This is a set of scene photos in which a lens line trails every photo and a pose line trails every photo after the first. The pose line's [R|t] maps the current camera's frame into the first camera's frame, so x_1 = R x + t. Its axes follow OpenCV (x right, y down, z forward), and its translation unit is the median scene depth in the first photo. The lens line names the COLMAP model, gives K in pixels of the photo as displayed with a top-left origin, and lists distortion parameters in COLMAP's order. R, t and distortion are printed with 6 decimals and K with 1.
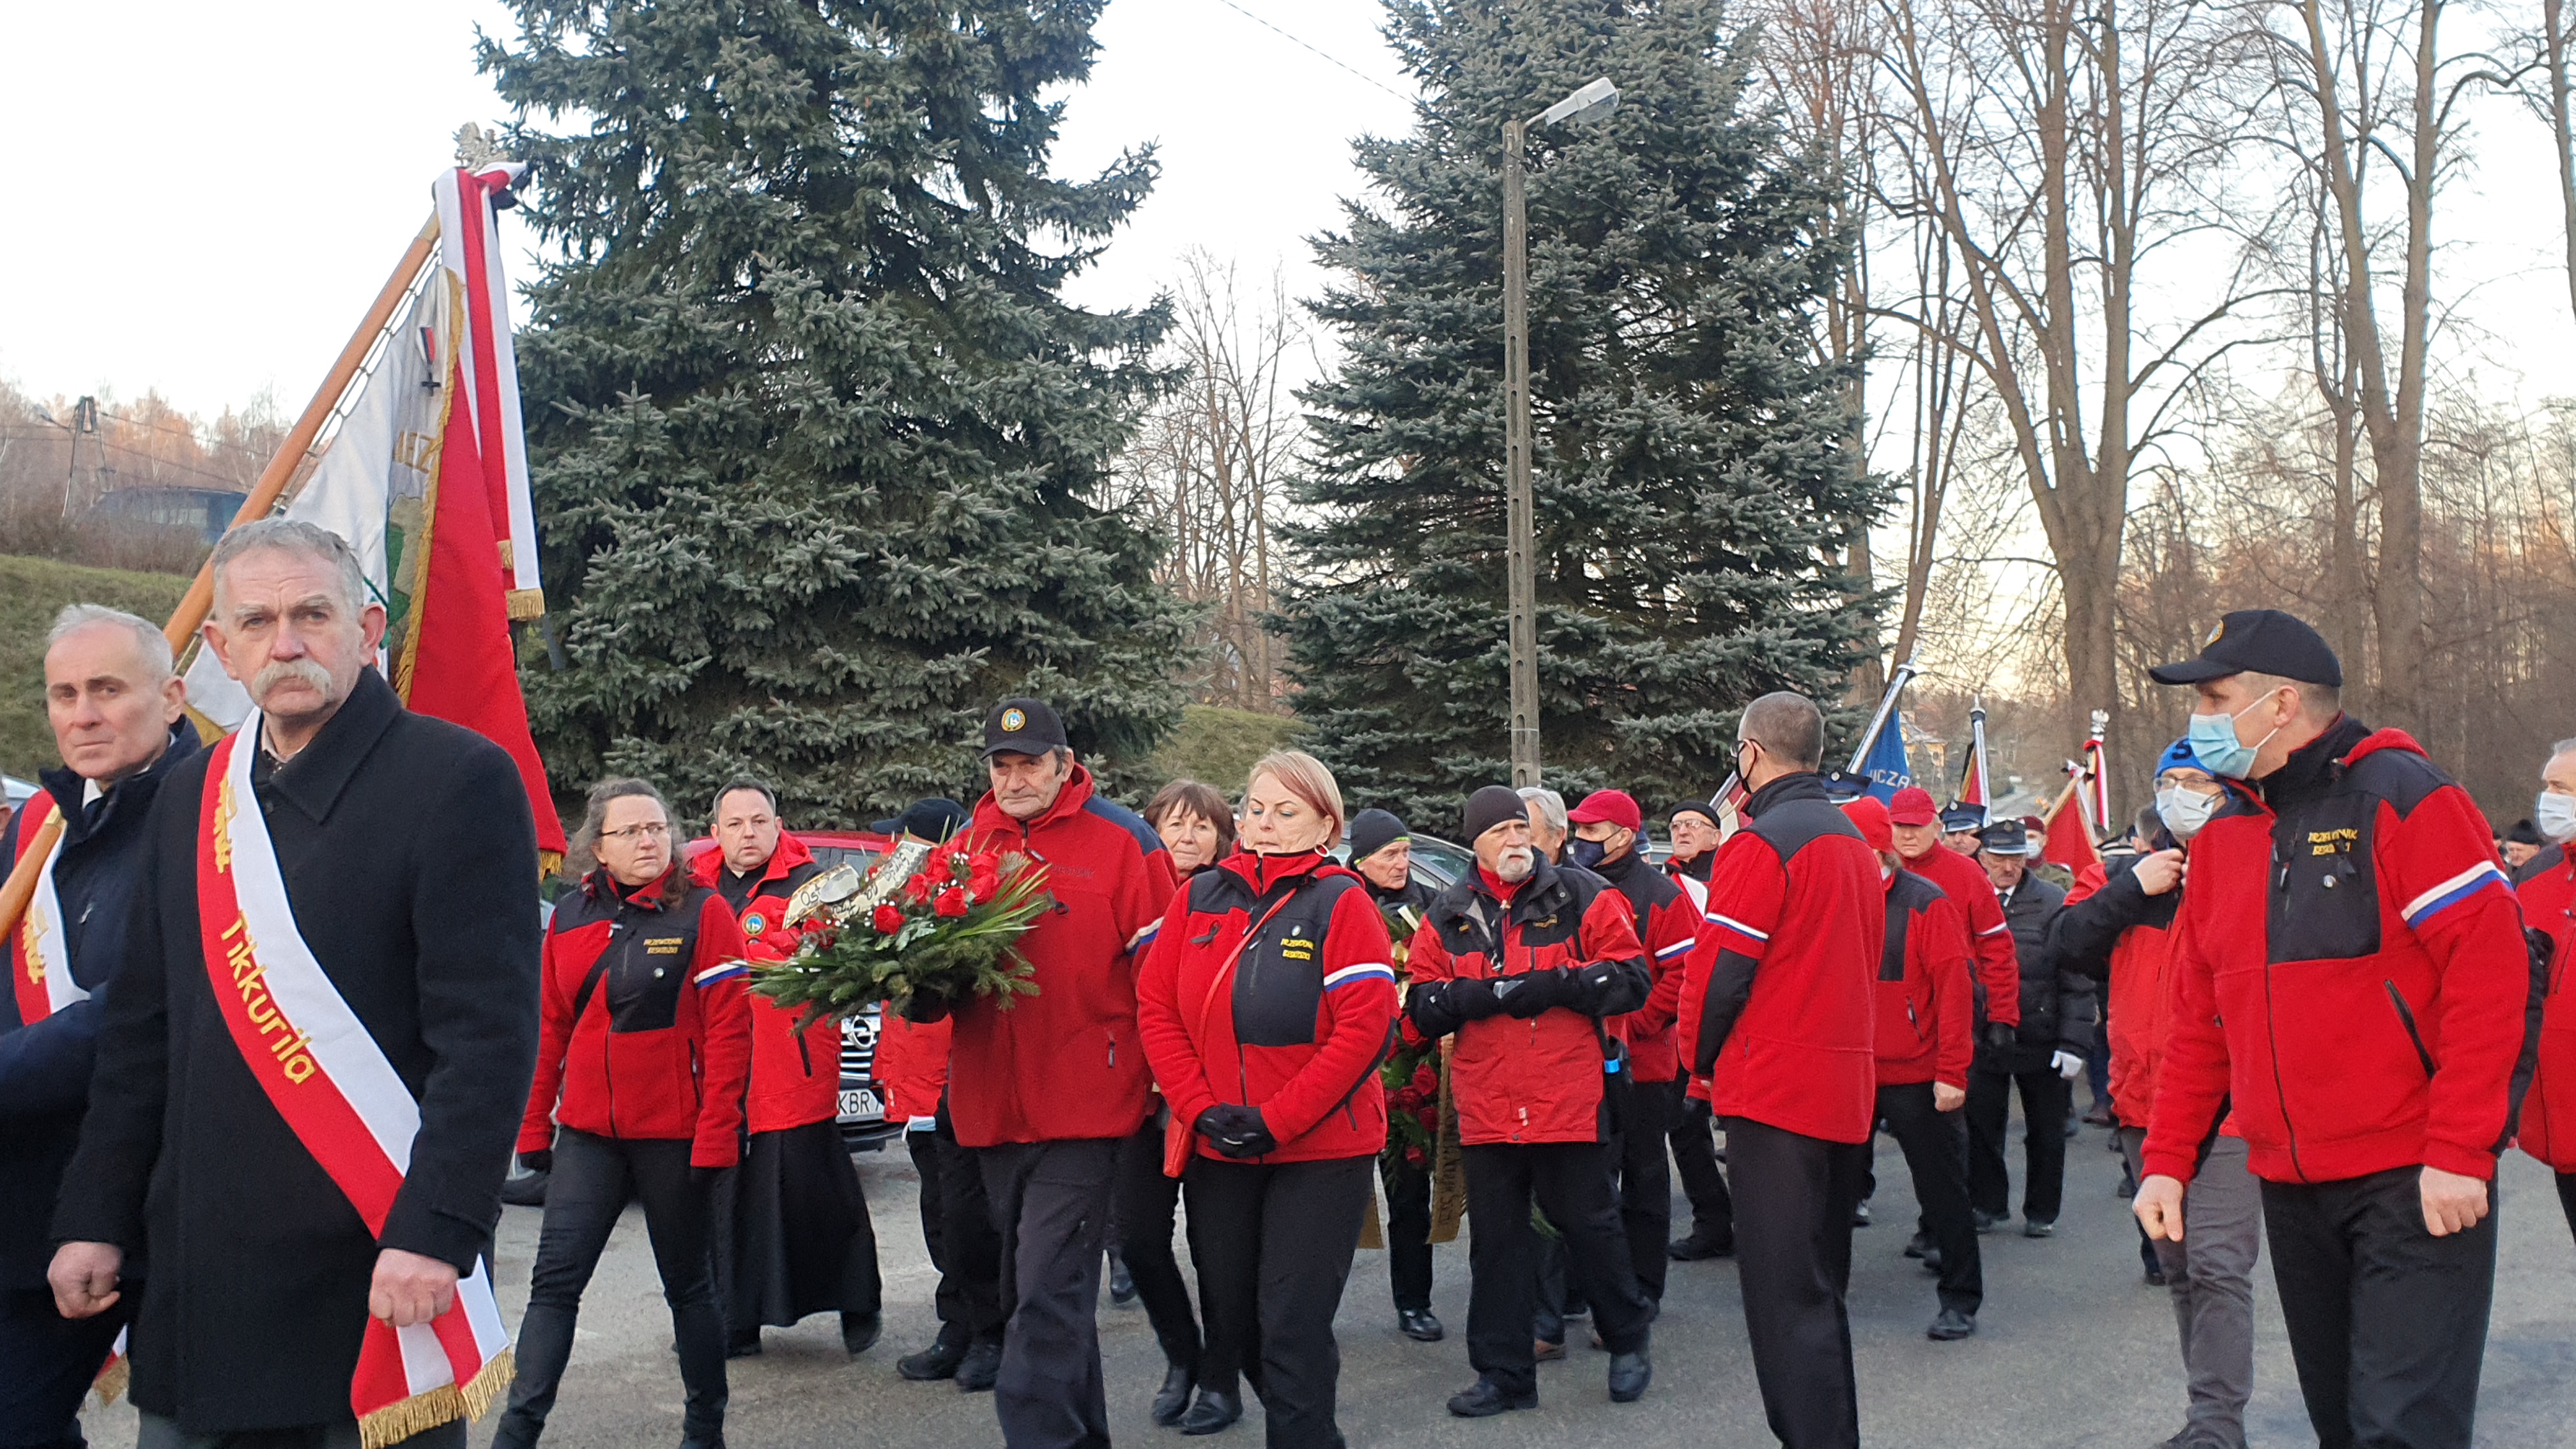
lens RADIAL K [[2495.3, 0, 1291.0], [0, 2495.3, 720.1], [0, 0, 1]] dist [0.452250, -2.156254]
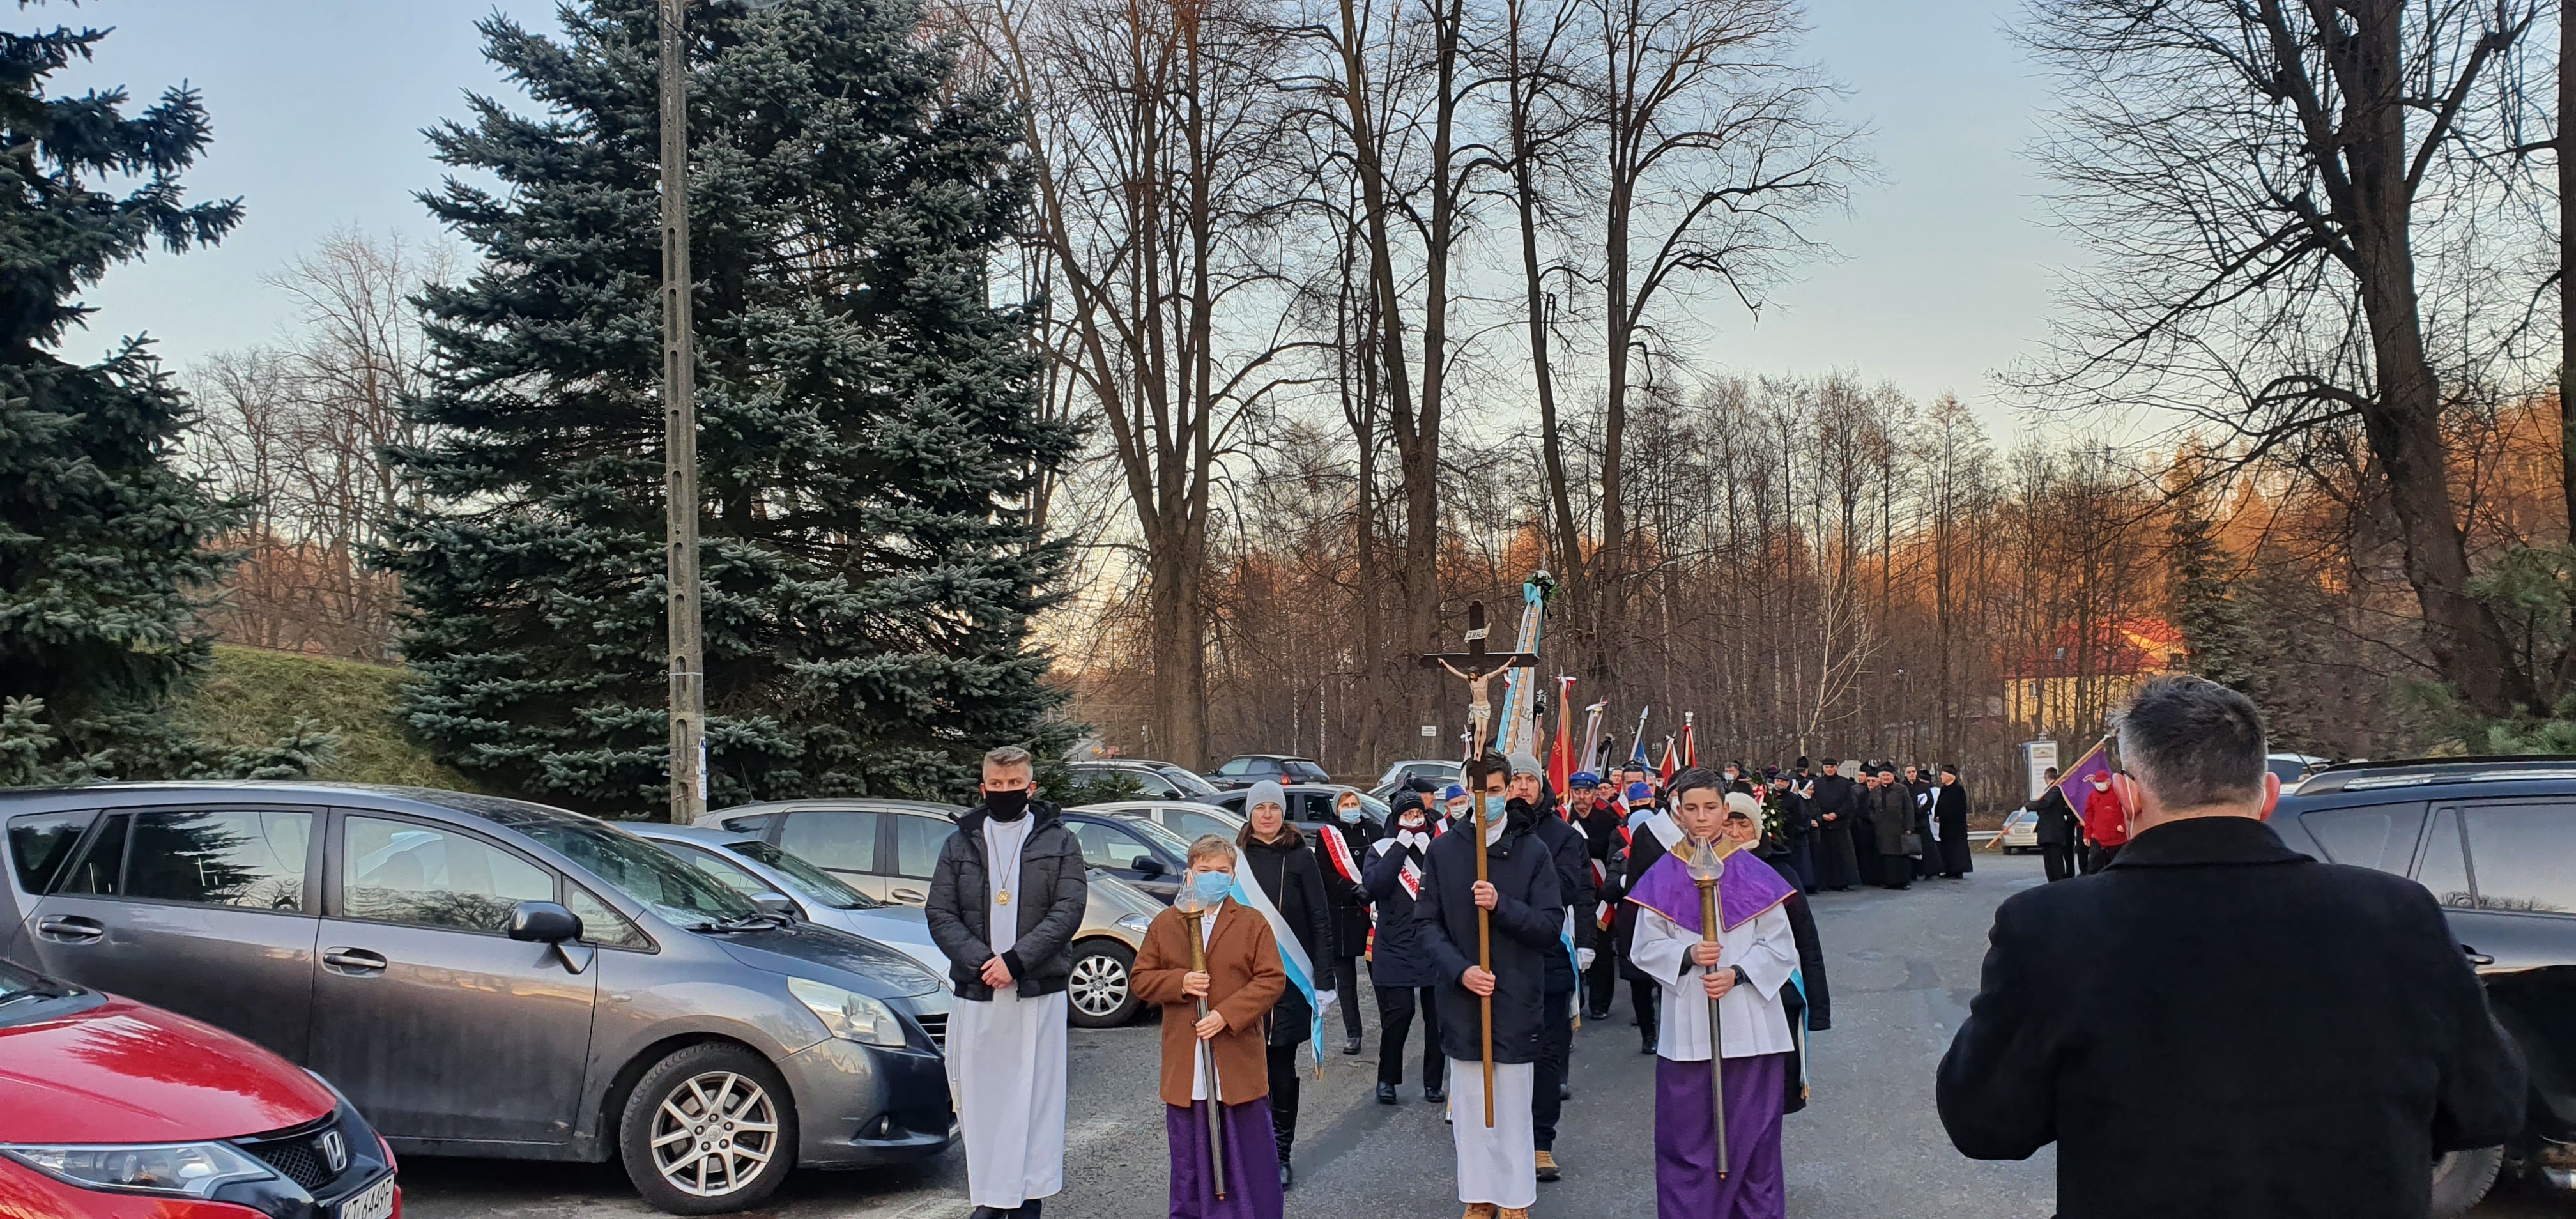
lens RADIAL K [[1850.4, 0, 1293.8], [0, 1850.4, 641.2], [0, 0, 1]] dist [-0.006885, 0.045063]
pose [[0.915237, 0.008995, 0.402816, 0.026601], [0.003531, 0.999533, -0.030342, 0.012088], [-0.402901, 0.029193, 0.914778, 0.312497]]
